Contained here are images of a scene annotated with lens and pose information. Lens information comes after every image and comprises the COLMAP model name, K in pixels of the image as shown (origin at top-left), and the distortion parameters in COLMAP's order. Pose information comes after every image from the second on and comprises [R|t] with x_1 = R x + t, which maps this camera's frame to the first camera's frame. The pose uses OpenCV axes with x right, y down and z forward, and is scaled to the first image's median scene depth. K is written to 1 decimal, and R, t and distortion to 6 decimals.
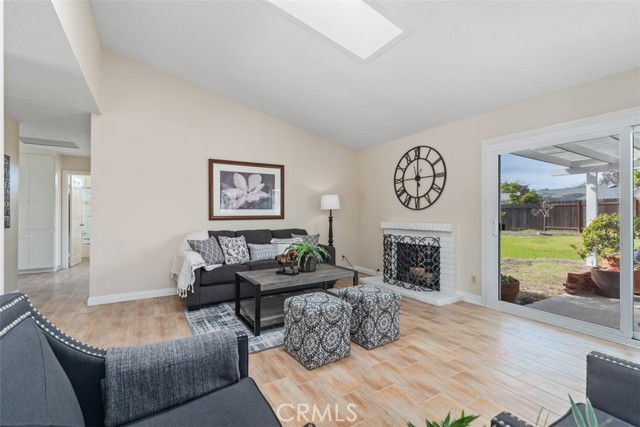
lens RADIAL K [[289.3, 0, 321.0], [0, 289.3, 216.9], [0, 0, 1]] dist [0.003116, -0.000145]
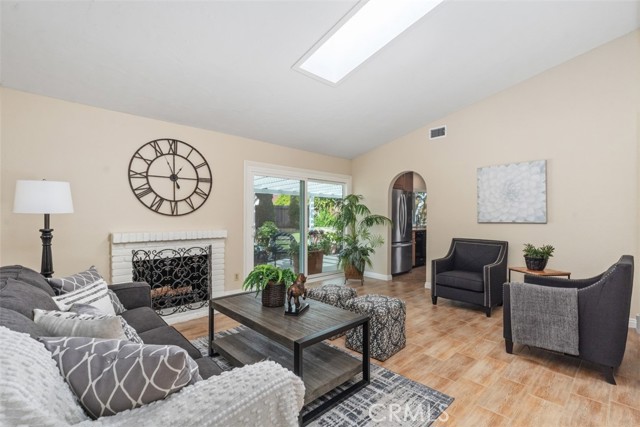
lens RADIAL K [[289.3, 0, 321.0], [0, 289.3, 216.9], [0, 0, 1]] dist [0.003116, -0.000145]
pose [[-0.205951, -0.002962, 0.978558, -0.565550], [0.003697, 0.999986, 0.003805, -0.022883], [-0.978555, 0.004401, -0.205937, 0.758841]]
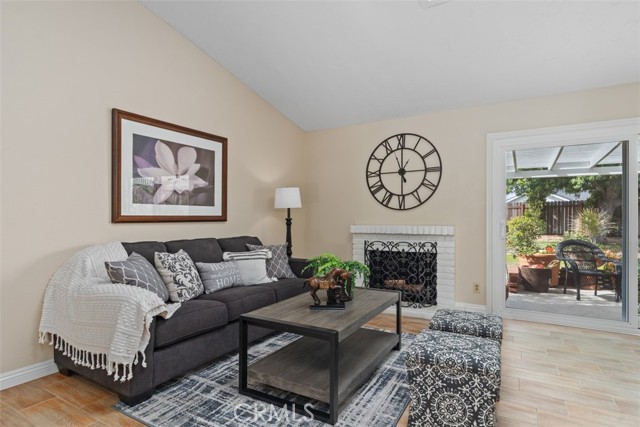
lens RADIAL K [[341.0, 0, 323.3], [0, 341.0, 222.0], [0, 0, 1]] dist [-0.000408, 0.000194]
pose [[0.879110, -0.001121, 0.476617, -0.329802], [0.000834, 0.999999, 0.000814, 0.008862], [-0.476618, -0.000318, 0.879111, 0.248197]]
